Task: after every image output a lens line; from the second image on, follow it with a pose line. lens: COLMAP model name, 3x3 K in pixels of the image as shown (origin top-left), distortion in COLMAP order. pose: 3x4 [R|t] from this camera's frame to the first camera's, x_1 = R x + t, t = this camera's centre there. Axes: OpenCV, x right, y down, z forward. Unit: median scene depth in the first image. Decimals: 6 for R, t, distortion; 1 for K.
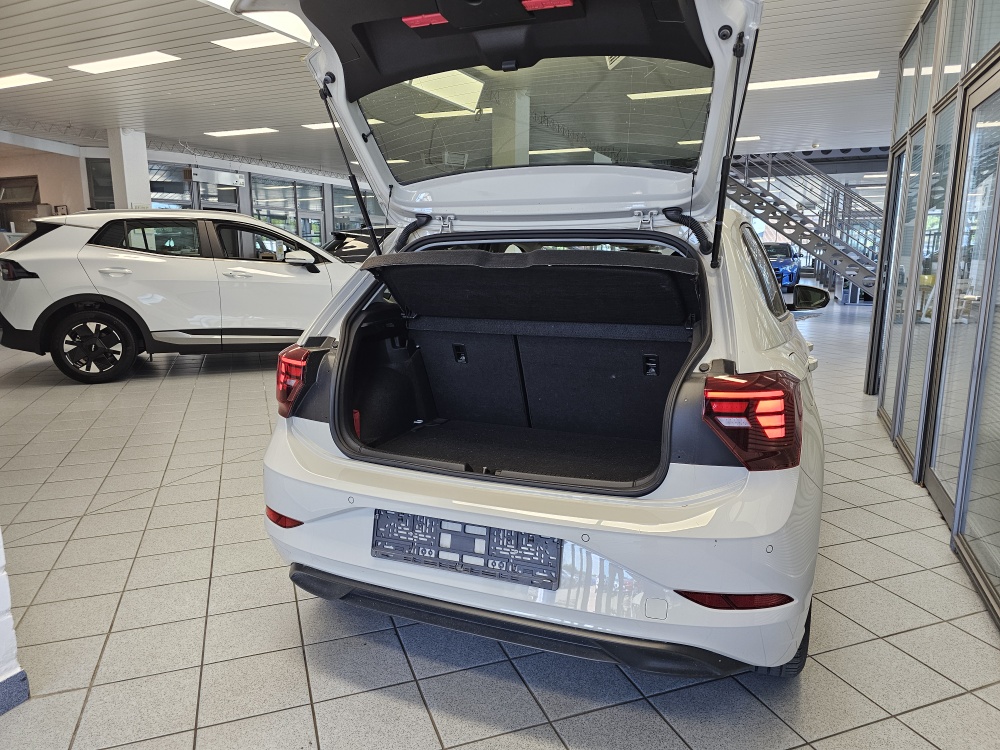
lens RADIAL K [[680.1, 0, 501.0], [0, 680.1, 364.6], [0, 0, 1]] dist [0.027312, -0.034330]
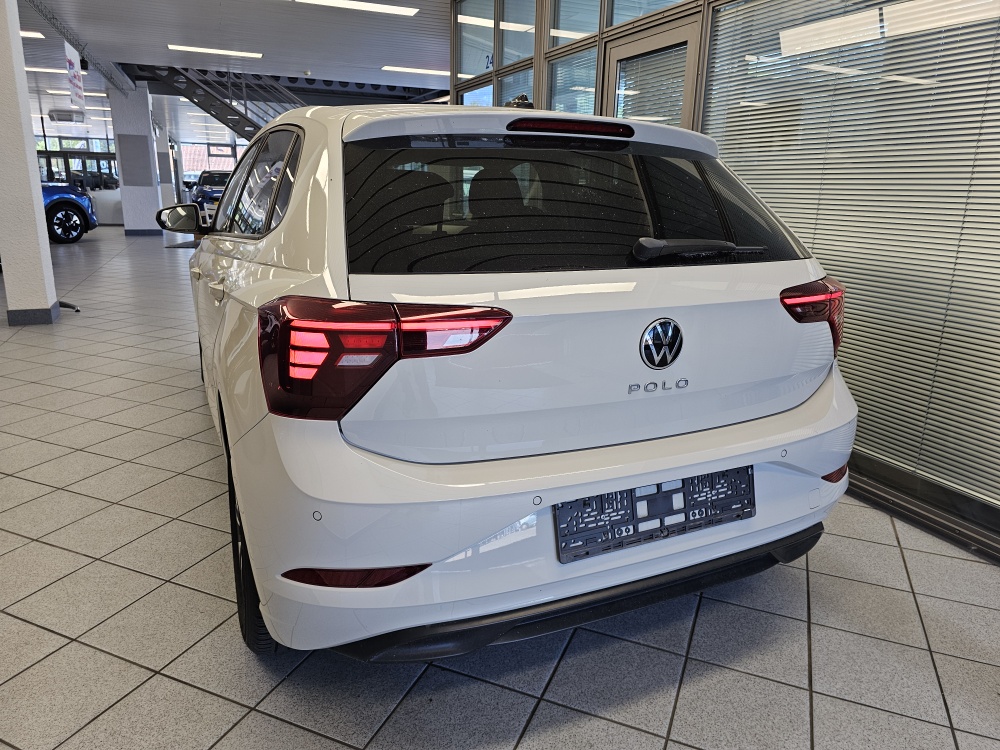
lens RADIAL K [[680.1, 0, 501.0], [0, 680.1, 364.6], [0, 0, 1]] dist [0.027312, -0.034330]
pose [[0.664358, -0.163047, 0.729413, -0.765993], [0.094390, 0.986405, 0.134522, -0.043243], [-0.741430, -0.020521, 0.670716, 0.569045]]
